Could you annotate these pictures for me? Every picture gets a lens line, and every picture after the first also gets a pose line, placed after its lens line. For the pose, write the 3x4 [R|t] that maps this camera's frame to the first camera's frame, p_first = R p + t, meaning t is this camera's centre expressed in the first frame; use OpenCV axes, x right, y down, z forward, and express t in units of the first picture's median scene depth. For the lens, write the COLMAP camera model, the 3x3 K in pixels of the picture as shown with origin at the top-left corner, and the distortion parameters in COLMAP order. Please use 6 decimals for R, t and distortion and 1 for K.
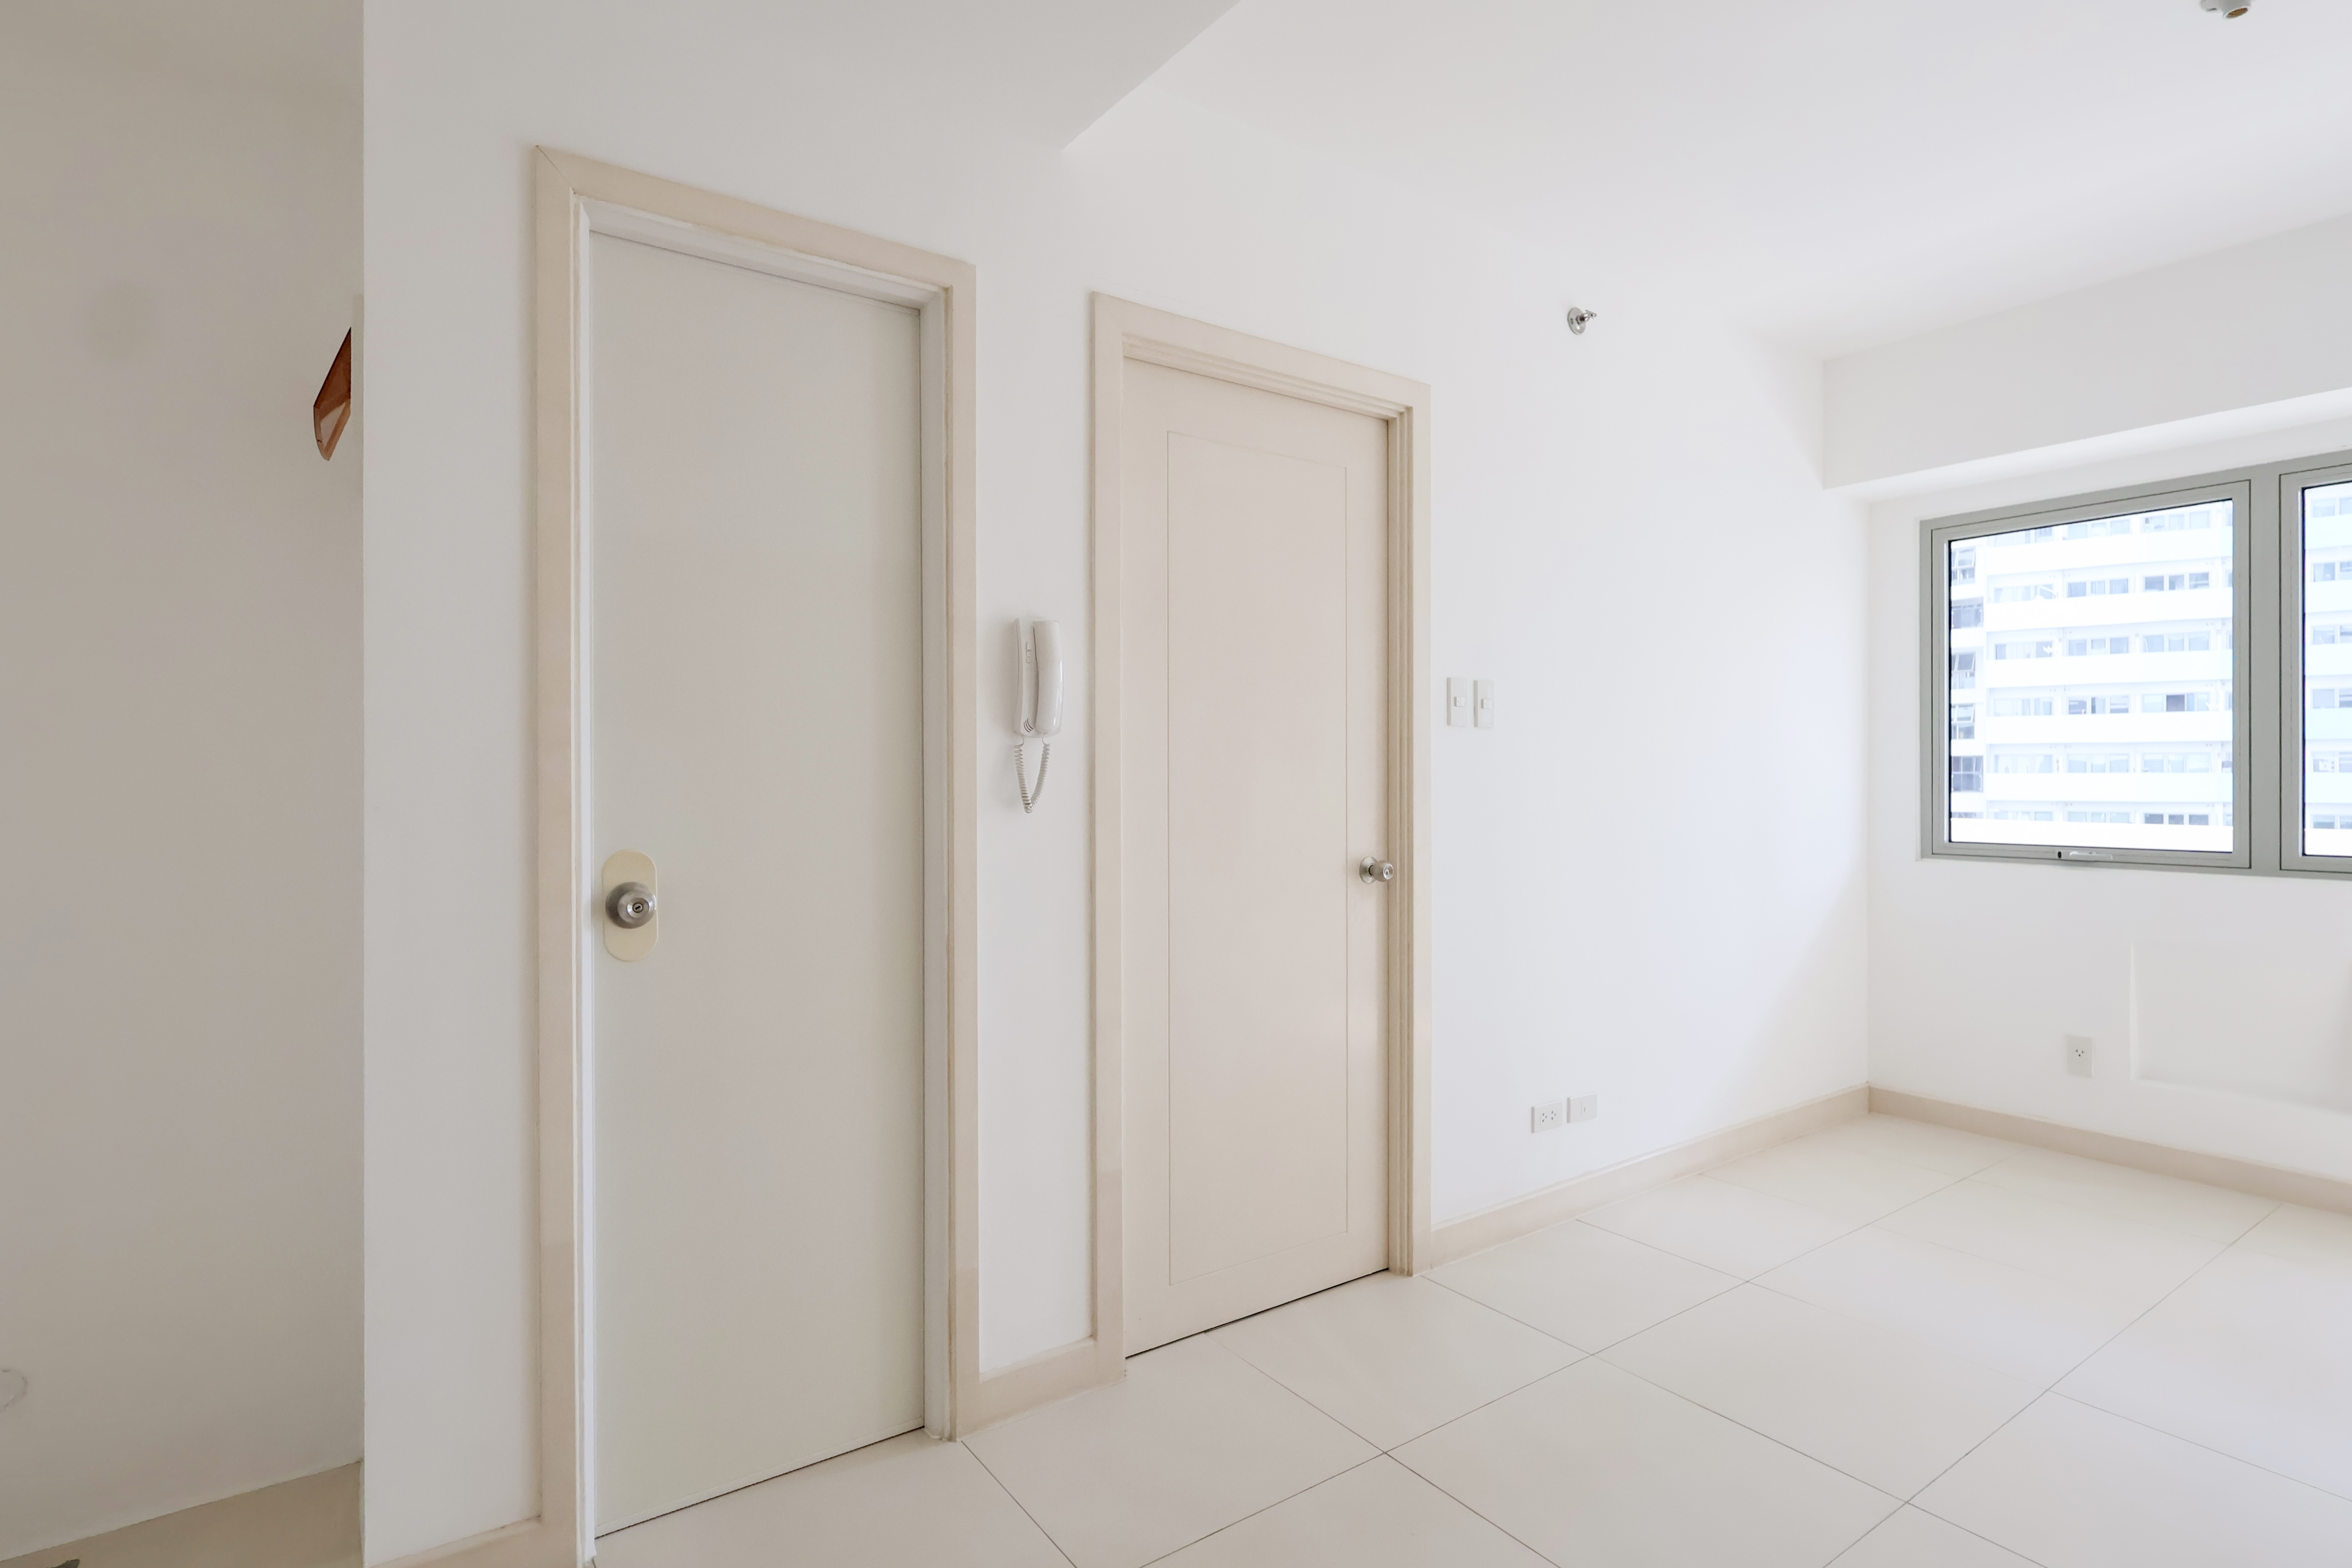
lens RADIAL K [[1169.5, 0, 1174.3], [0, 1169.5, 781.4], [0, 0, 1]] dist [-0.001968, 0.000357]
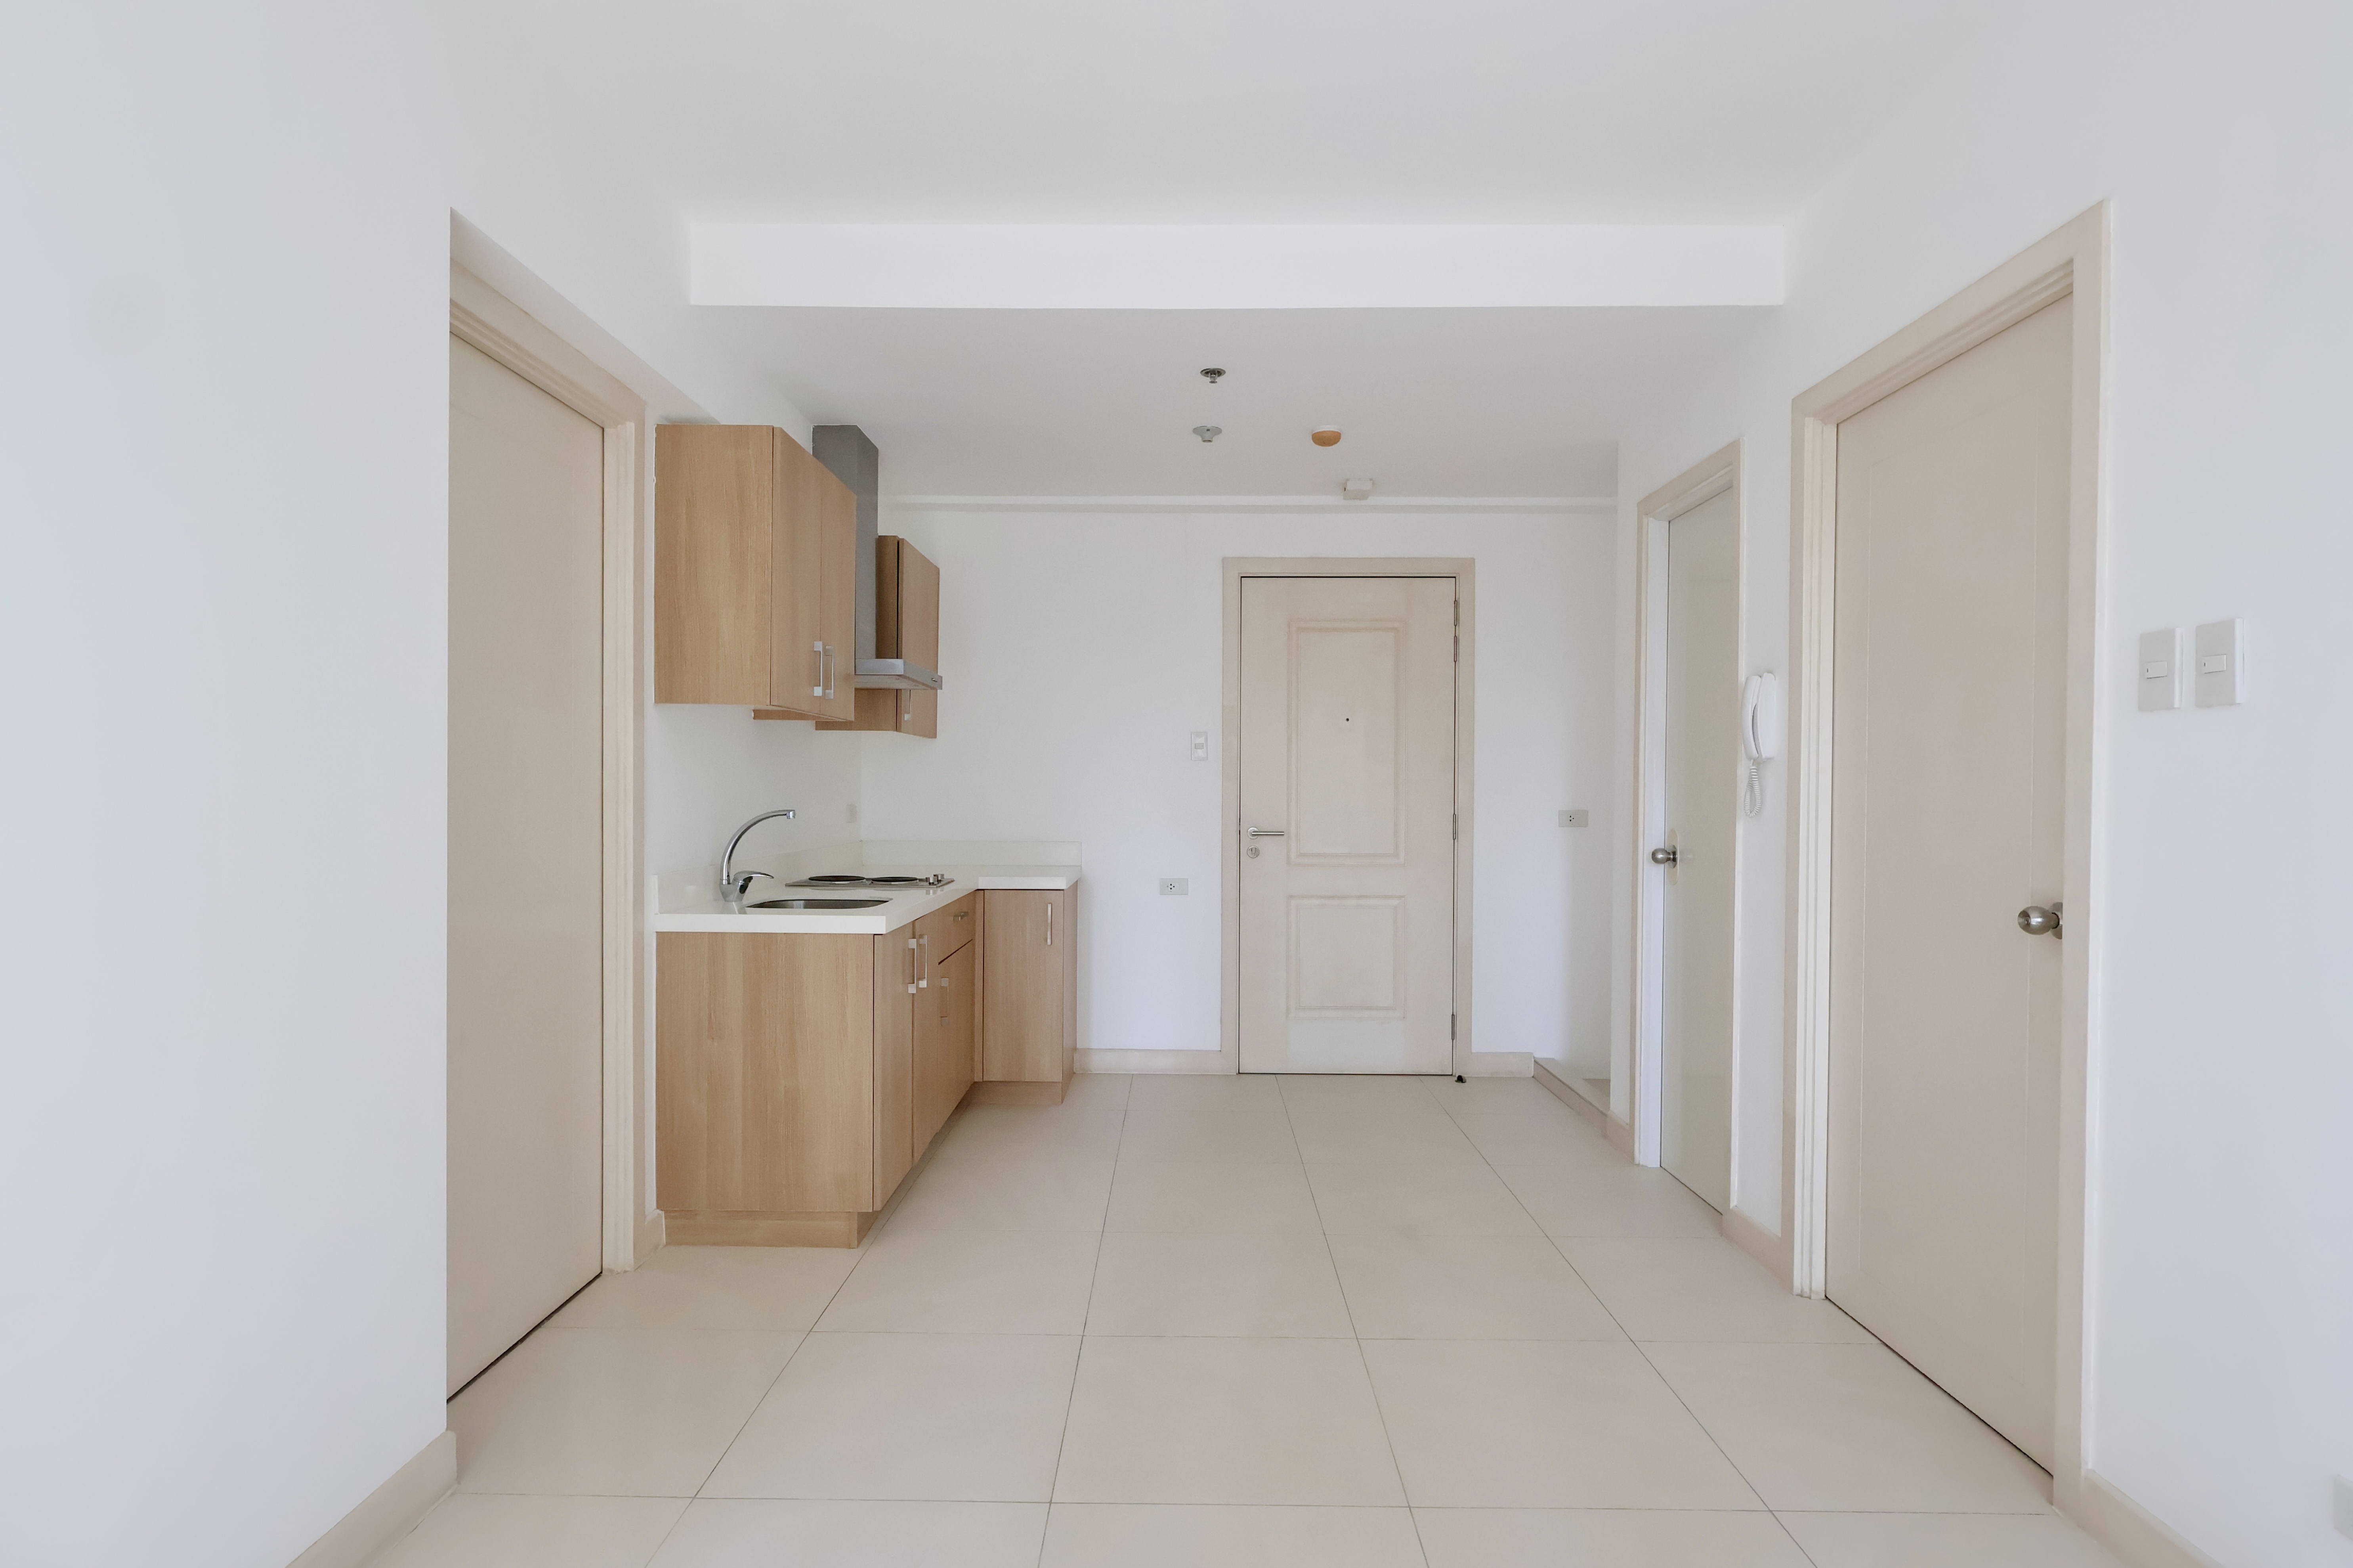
lens RADIAL K [[1159.2, 0, 1180.1], [0, 1159.2, 806.2], [0, 0, 1]] dist [-0.004863, 0.000345]
pose [[-0.577739, 0.008531, -0.816177, 1.070048], [-0.007849, 0.999841, 0.016006, -0.002393], [0.816184, 0.015654, -0.577580, 0.970324]]
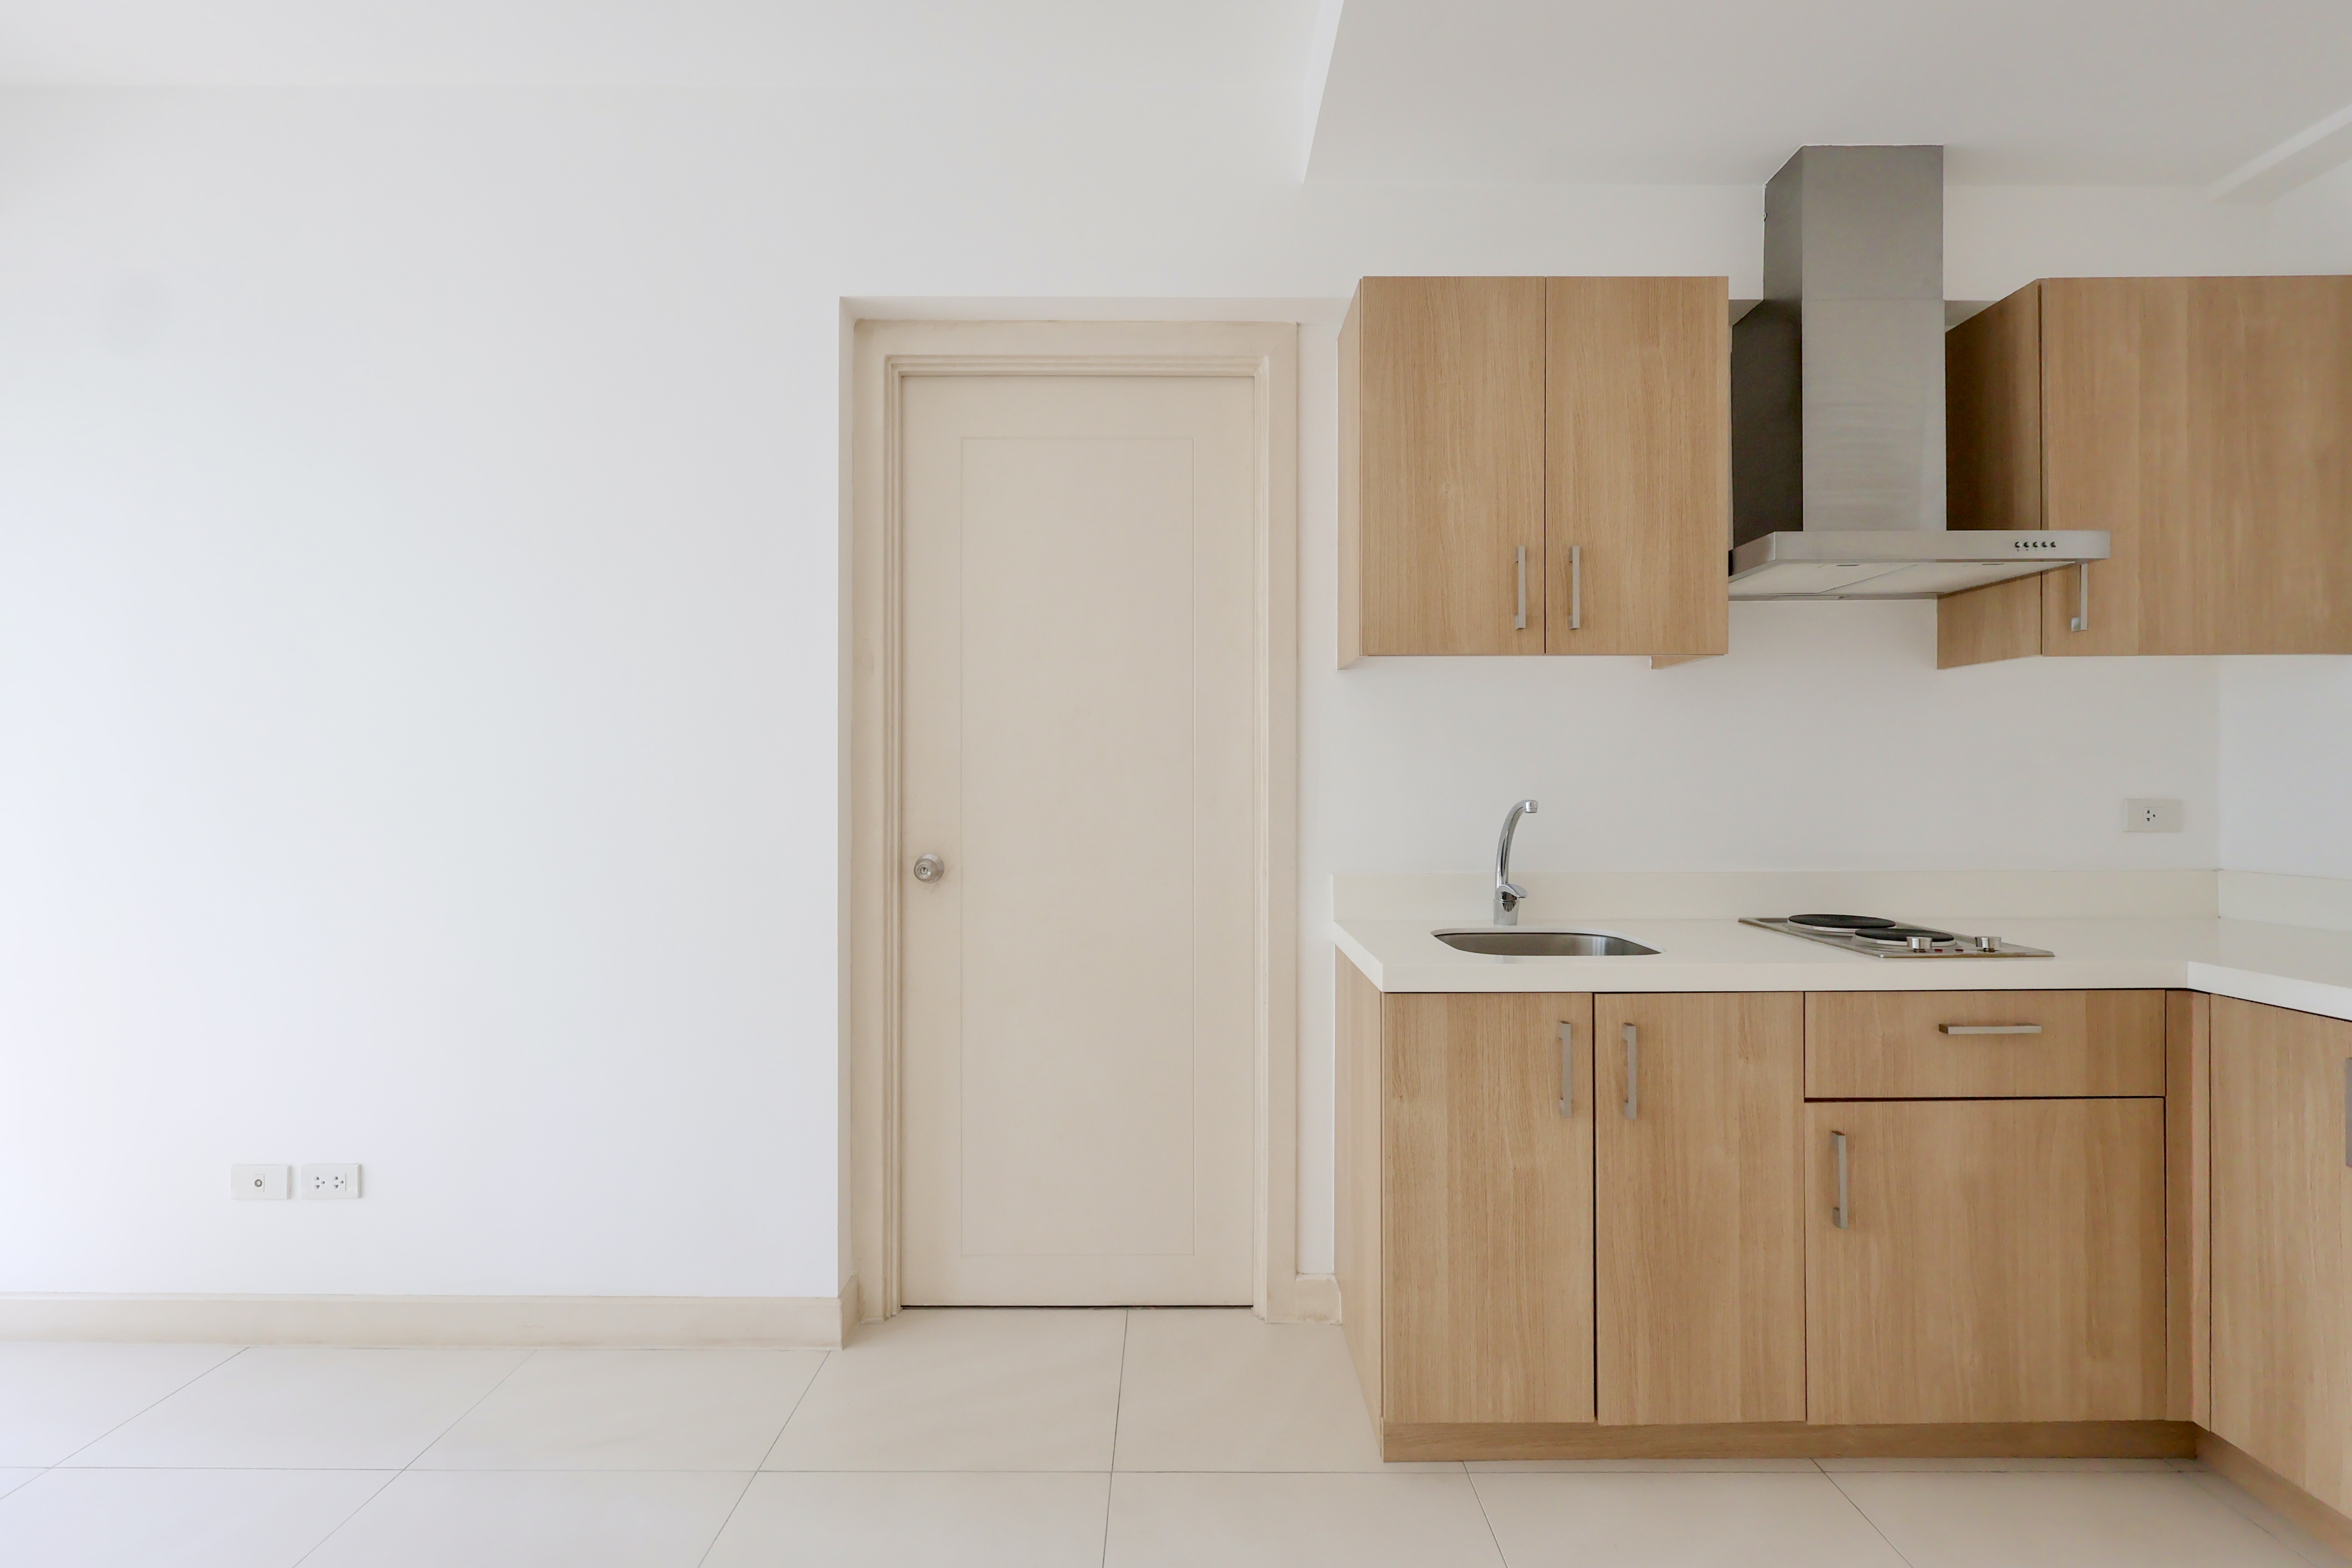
lens RADIAL K [[1155.6, 0, 1180.0], [0, 1155.6, 781.2], [0, 0, 1]] dist [-0.007000, 0.001713]
pose [[-0.819128, 0.003193, 0.573601, 0.069560], [0.003196, 0.999994, -0.001003, 0.010750], [-0.573601, 0.001012, -0.819134, 0.760116]]
